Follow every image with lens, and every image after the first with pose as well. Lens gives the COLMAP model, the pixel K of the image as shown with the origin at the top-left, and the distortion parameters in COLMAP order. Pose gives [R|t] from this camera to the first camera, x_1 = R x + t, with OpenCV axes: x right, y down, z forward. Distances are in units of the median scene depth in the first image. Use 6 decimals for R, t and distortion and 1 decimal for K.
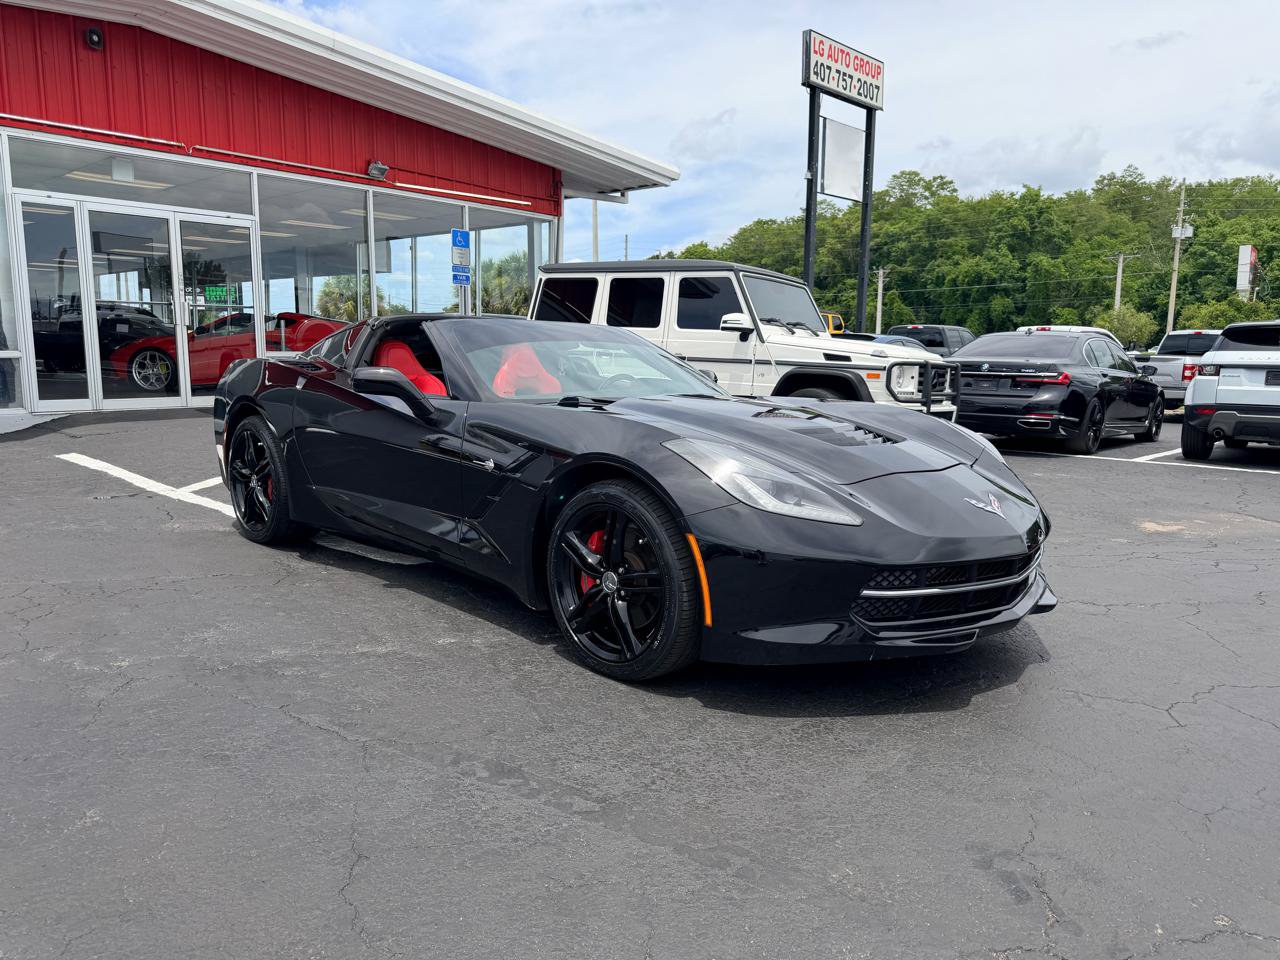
lens RADIAL K [[903.9, 0, 645.2], [0, 903.9, 486.0], [0, 0, 1]] dist [0.045344, -0.054880]
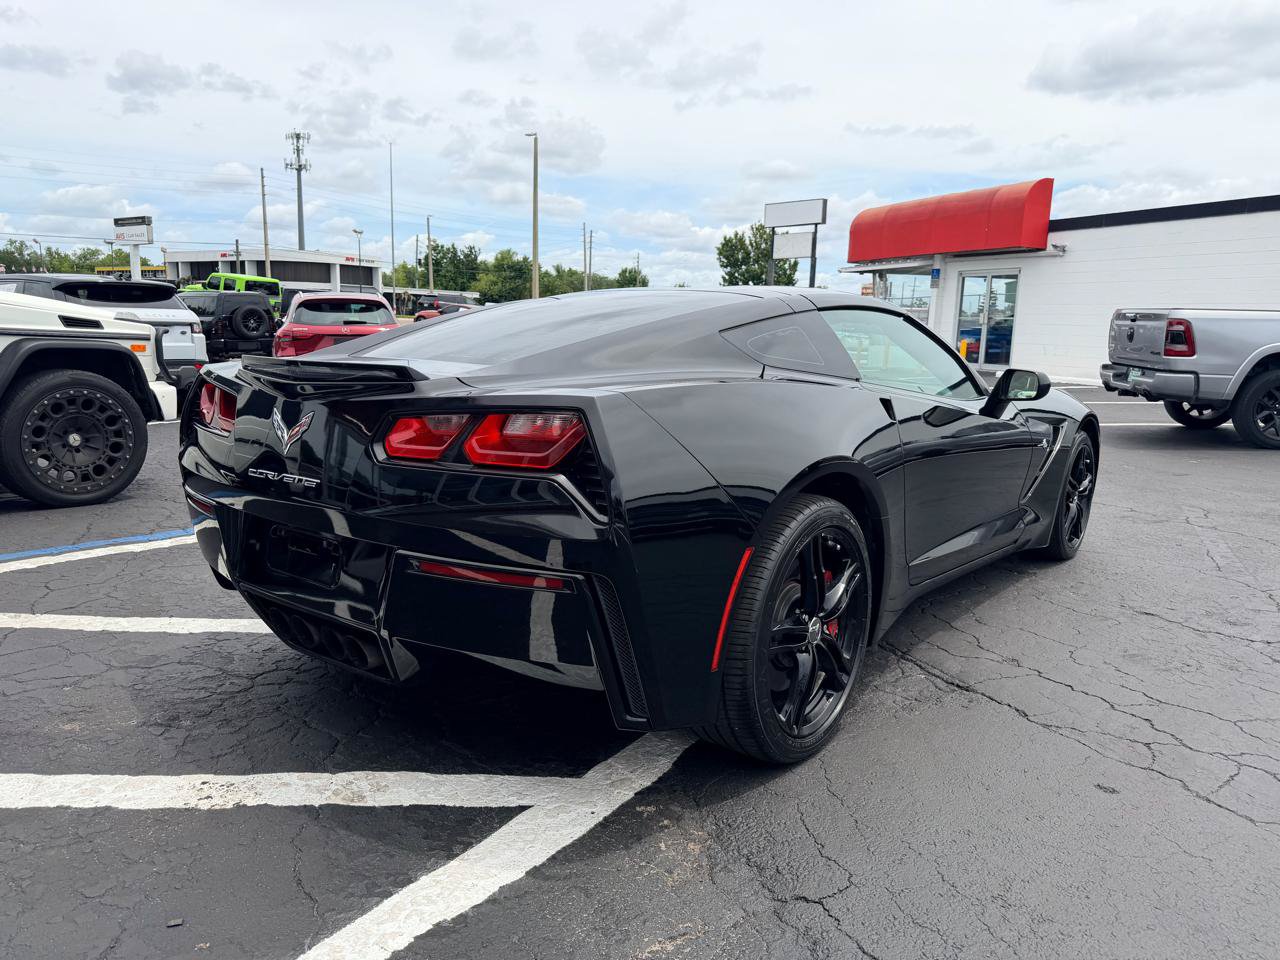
lens RADIAL K [[905.3, 0, 640.9], [0, 905.3, 483.7], [0, 0, 1]] dist [0.036503, -0.044504]
pose [[-0.131973, -0.185630, 0.973717, -0.446651], [0.118355, 0.972331, 0.201407, -0.096314], [-0.984162, 0.141825, -0.106351, 0.582750]]
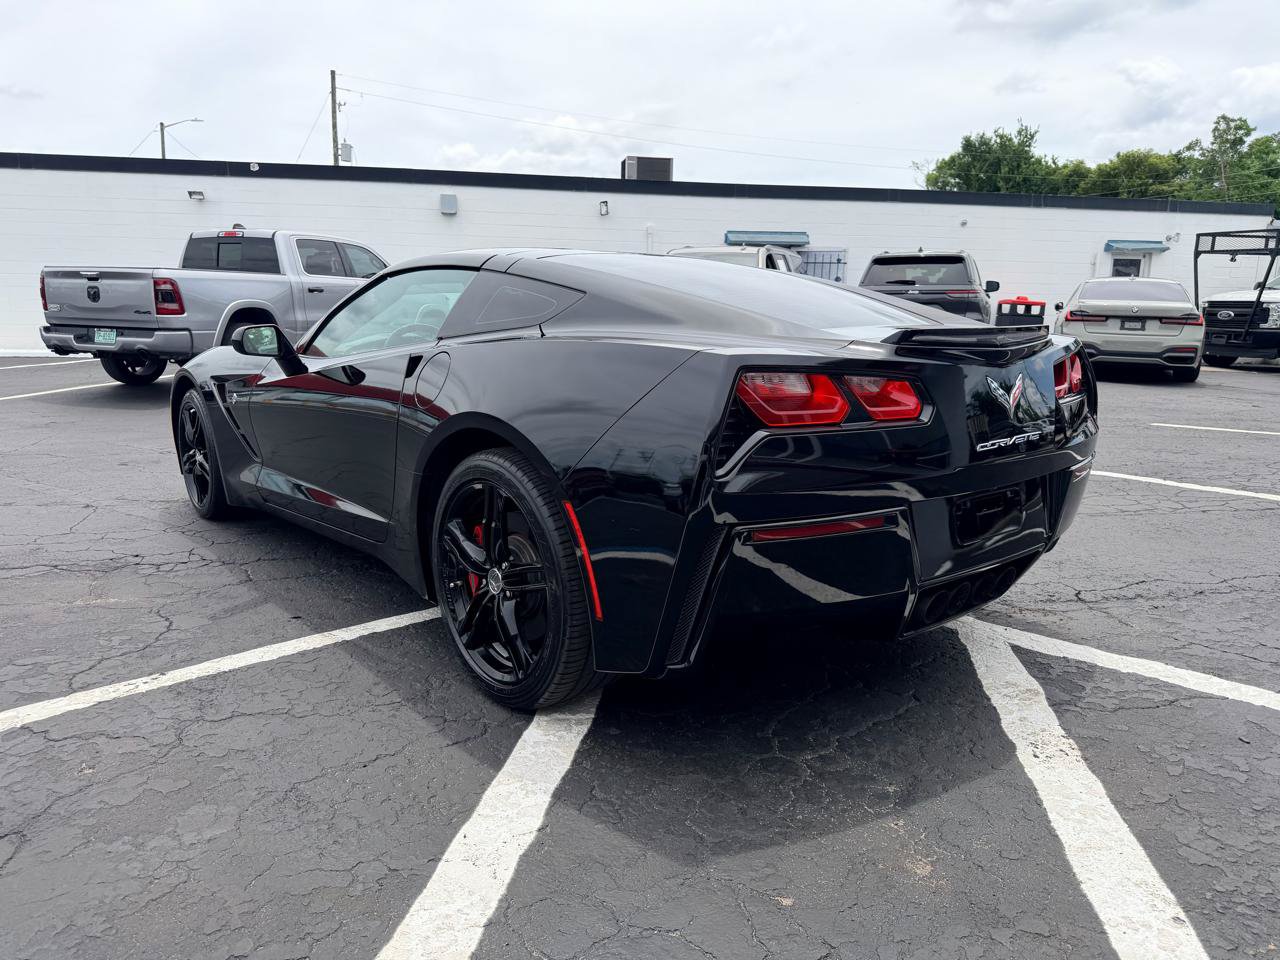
lens RADIAL K [[914.0, 0, 639.6], [0, 914.0, 477.8], [0, 0, 1]] dist [0.021490, -0.028219]
pose [[-0.997181, -0.035908, 0.065888, -0.135872], [-0.012673, 0.946045, 0.323786, -0.129764], [-0.073959, 0.322038, -0.943833, 0.880075]]
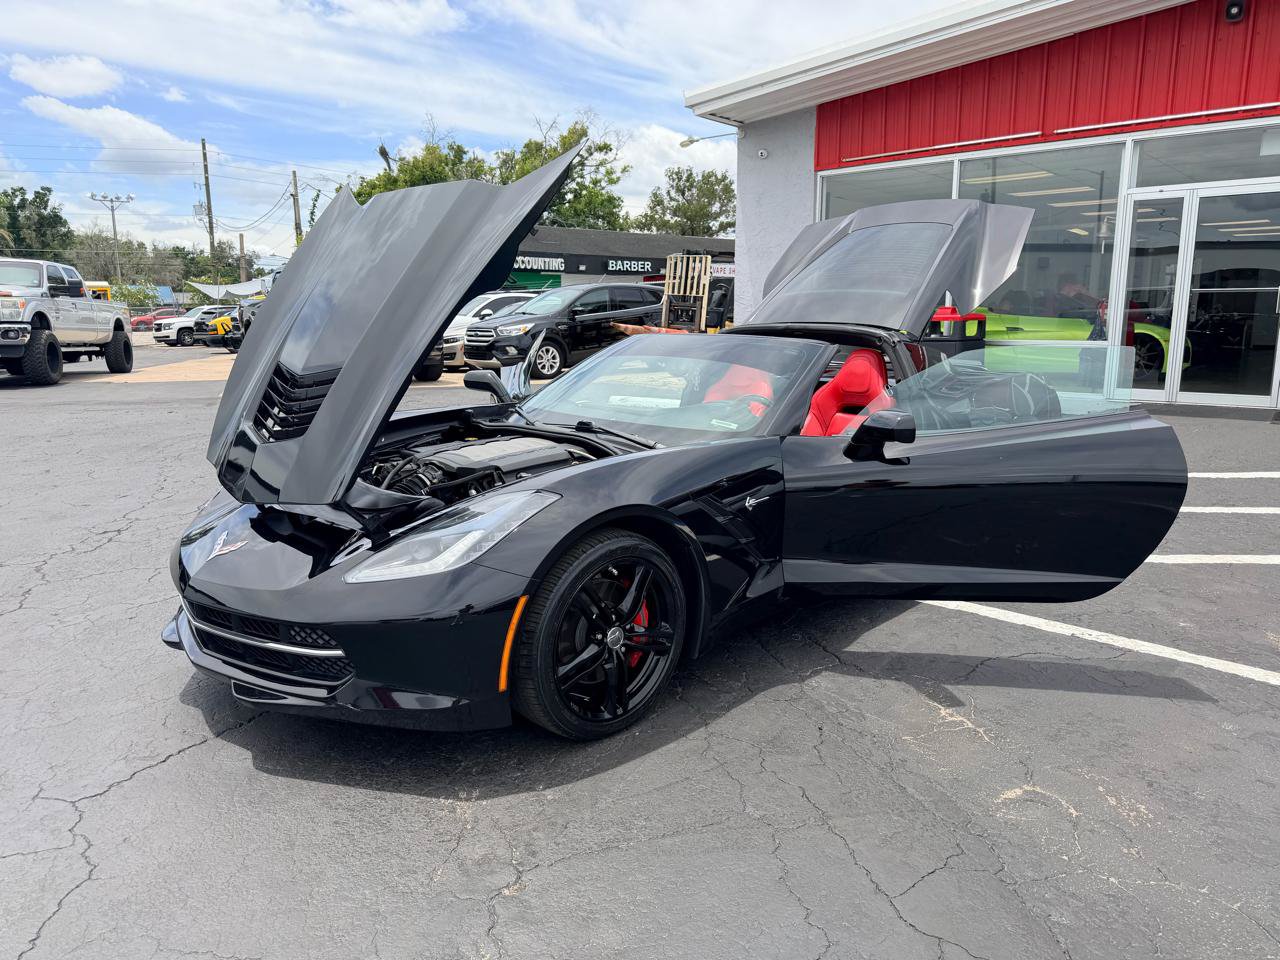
lens RADIAL K [[906.2, 0, 643.7], [0, 906.2, 487.2], [0, 0, 1]] dist [0.033221, -0.042463]
pose [[0.003047, 0.175057, -0.984554, 0.406767], [-0.147054, 0.973933, 0.172713, -0.083577], [0.989124, 0.144257, 0.028710, 0.437890]]
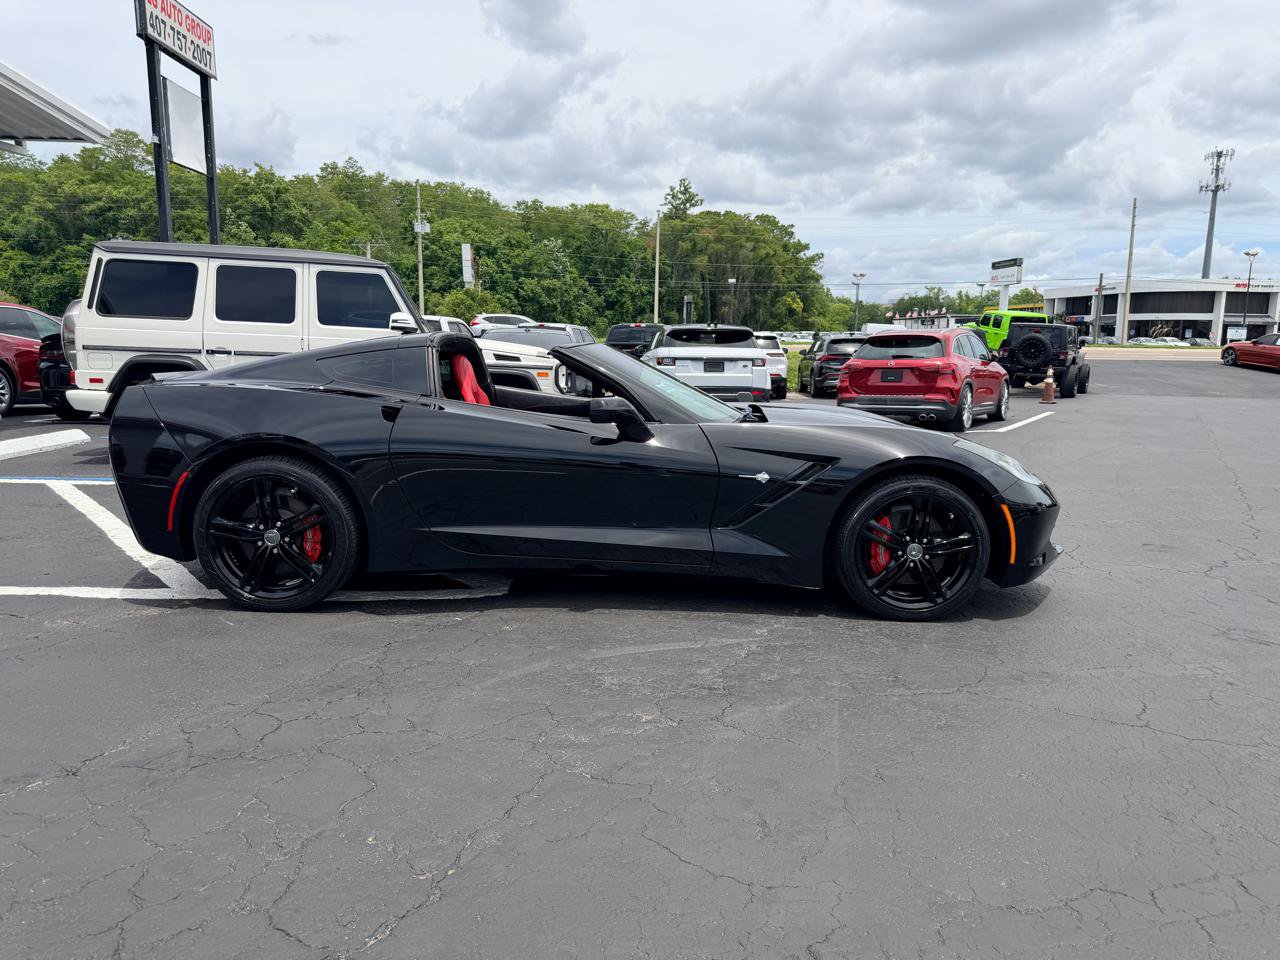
lens RADIAL K [[905.3, 0, 637.8], [0, 905.3, 480.9], [0, 0, 1]] dist [0.046935, -0.061394]
pose [[0.704086, -0.109469, 0.701627, -0.392400], [0.097079, 0.993608, 0.057605, -0.035502], [-0.703448, 0.027555, 0.710212, 0.101530]]
